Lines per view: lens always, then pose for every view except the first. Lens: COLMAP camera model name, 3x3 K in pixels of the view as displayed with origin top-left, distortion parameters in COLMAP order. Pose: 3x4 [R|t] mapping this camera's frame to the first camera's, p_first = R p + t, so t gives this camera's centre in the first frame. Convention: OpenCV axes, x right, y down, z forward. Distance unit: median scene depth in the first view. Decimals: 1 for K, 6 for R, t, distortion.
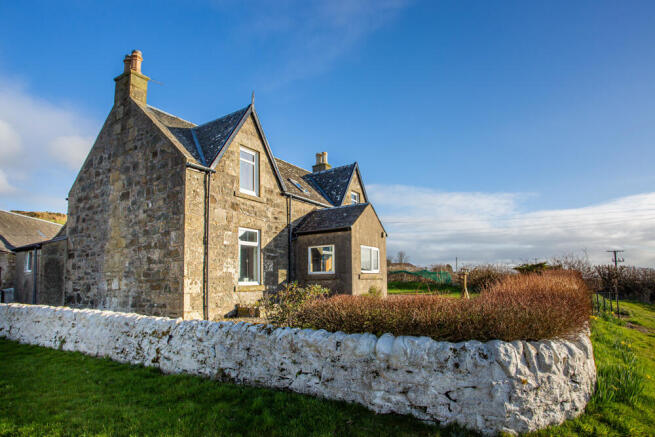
lens RADIAL K [[375.9, 0, 326.6], [0, 375.9, 213.7], [0, 0, 1]] dist [-0.050882, 0.004734]
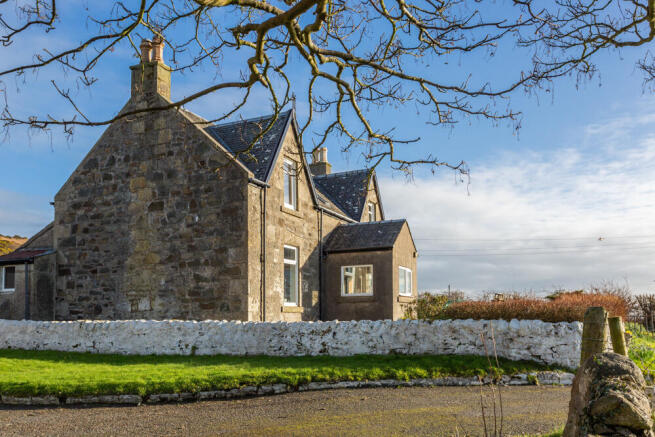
lens RADIAL K [[605.9, 0, 327.3], [0, 605.9, 222.6], [0, 0, 1]] dist [0.013867, 0.000000]
pose [[0.987778, 0.032132, 0.152521, -0.364126], [-0.034474, 0.999324, 0.012737, -0.042310], [-0.152009, -0.017840, 0.988218, -0.525997]]
